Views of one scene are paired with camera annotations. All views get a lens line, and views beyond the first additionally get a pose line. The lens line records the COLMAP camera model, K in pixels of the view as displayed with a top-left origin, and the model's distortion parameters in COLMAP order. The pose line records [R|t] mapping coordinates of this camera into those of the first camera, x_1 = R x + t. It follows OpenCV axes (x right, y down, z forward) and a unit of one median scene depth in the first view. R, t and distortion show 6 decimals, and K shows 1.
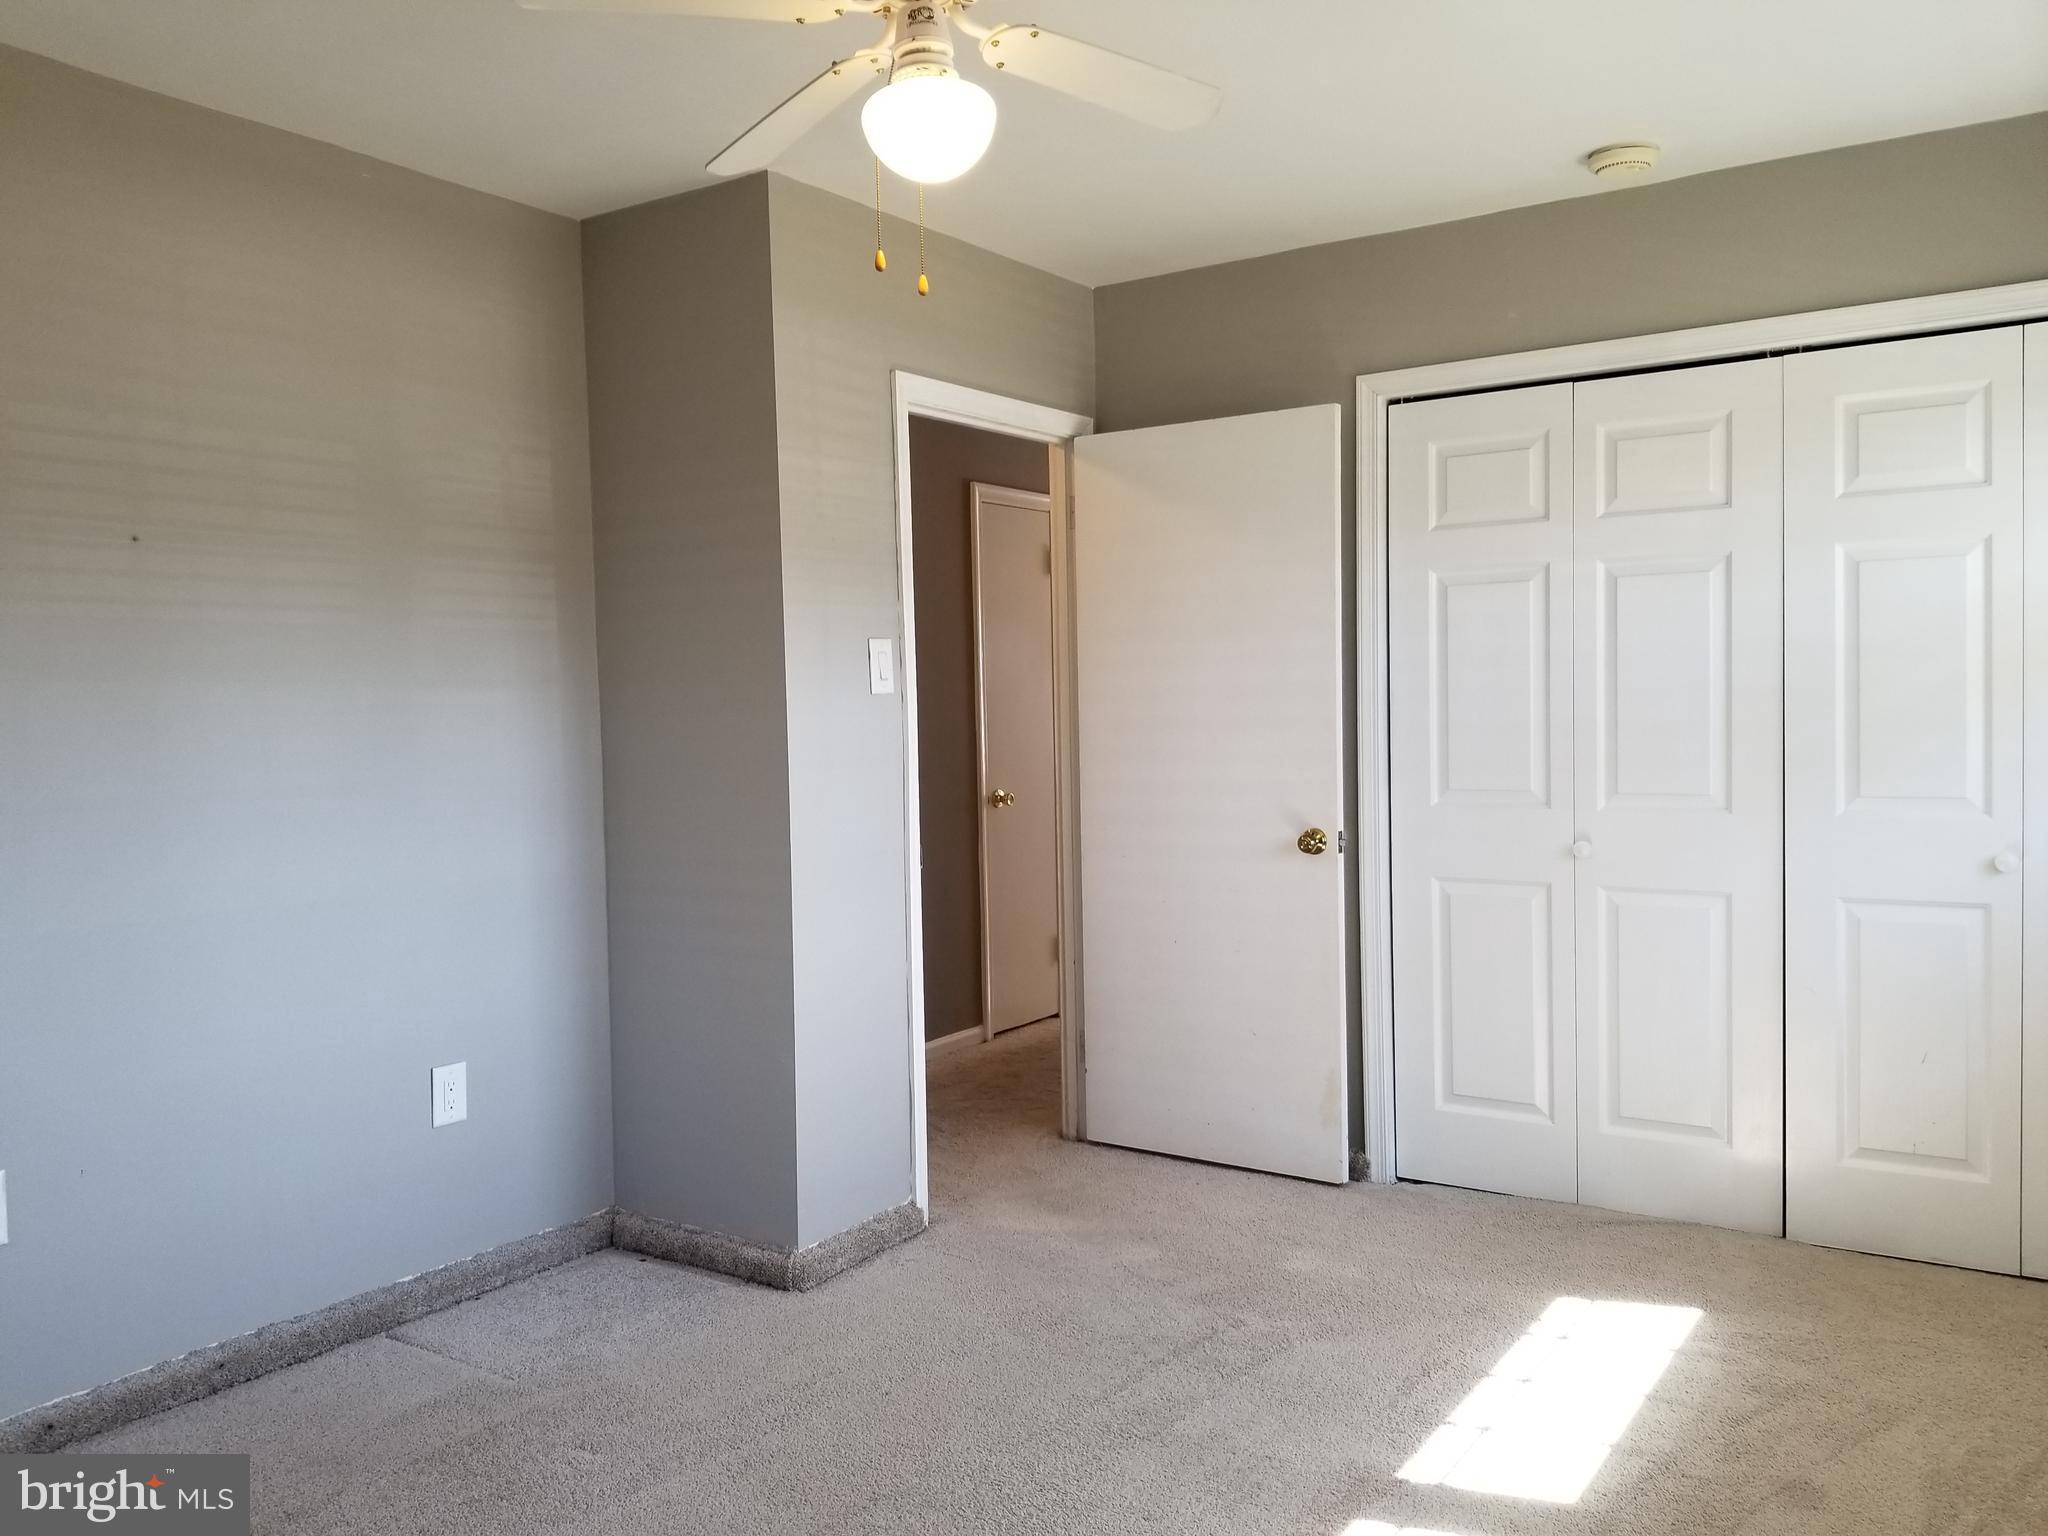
lens RADIAL K [[1654.5, 0, 1024.0], [0, 1654.5, 768.0], [0, 0, 1]] dist [0.043454, 0.002969]
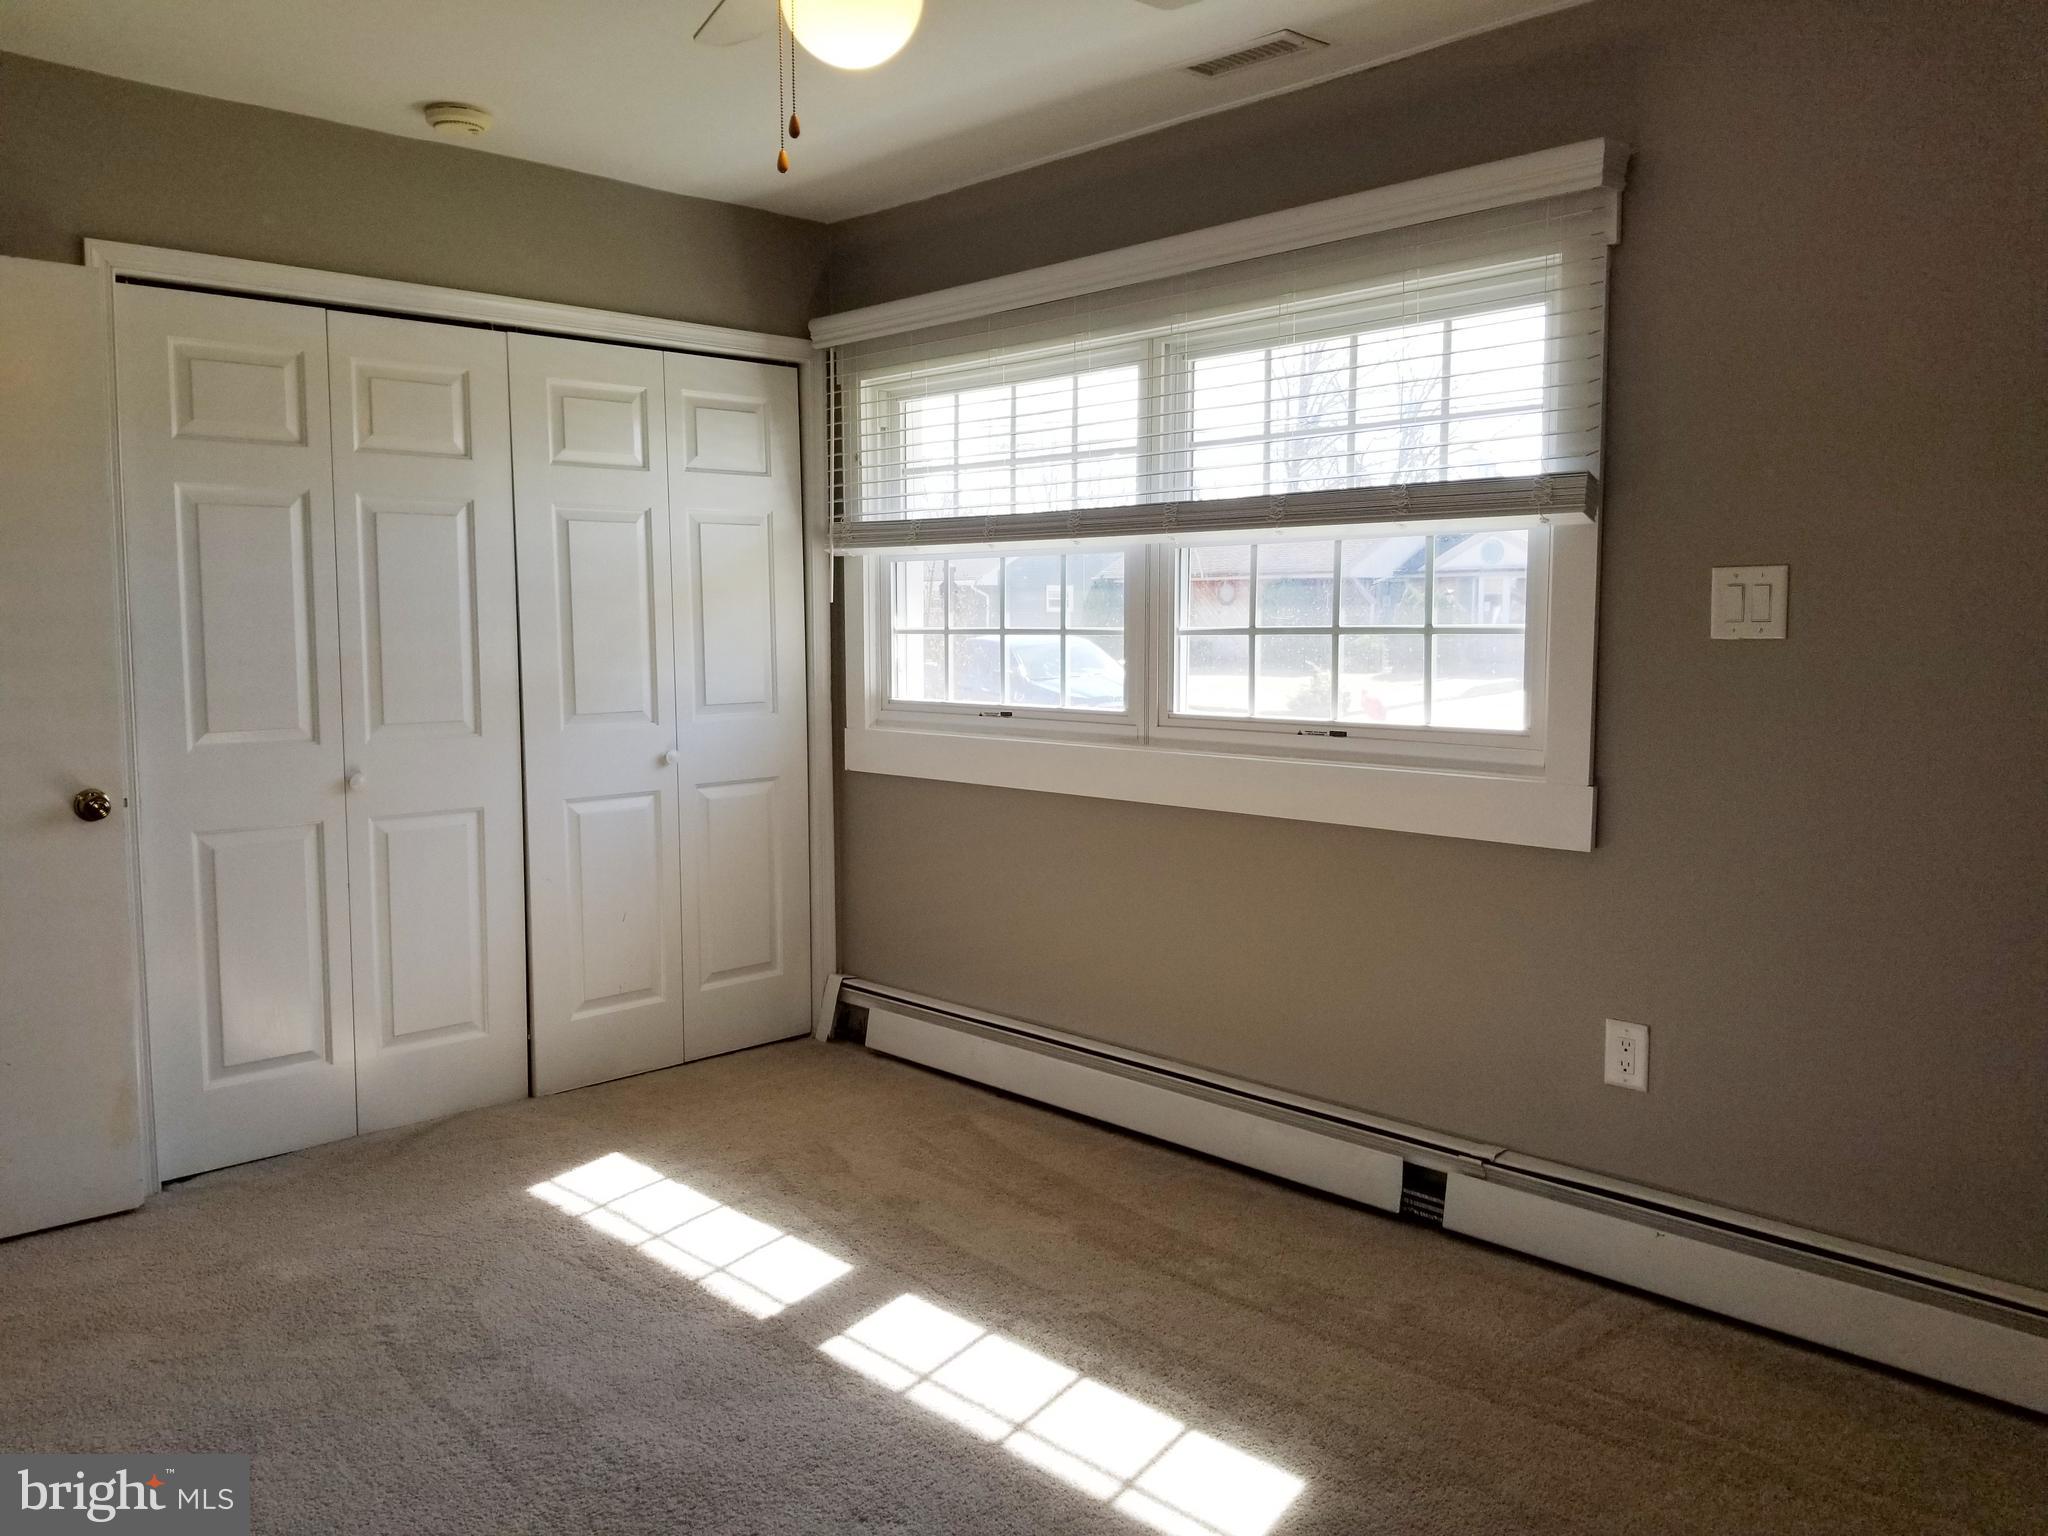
lens RADIAL K [[1625.4, 0, 1021.6], [0, 1625.4, 737.7], [0, 0, 1]] dist [0.069309, -0.006403]
pose [[0.224597, -0.056485, 0.972813, -0.585458], [0.043144, 0.997916, 0.047982, -0.008922], [-0.973496, 0.031195, 0.226566, 0.418738]]
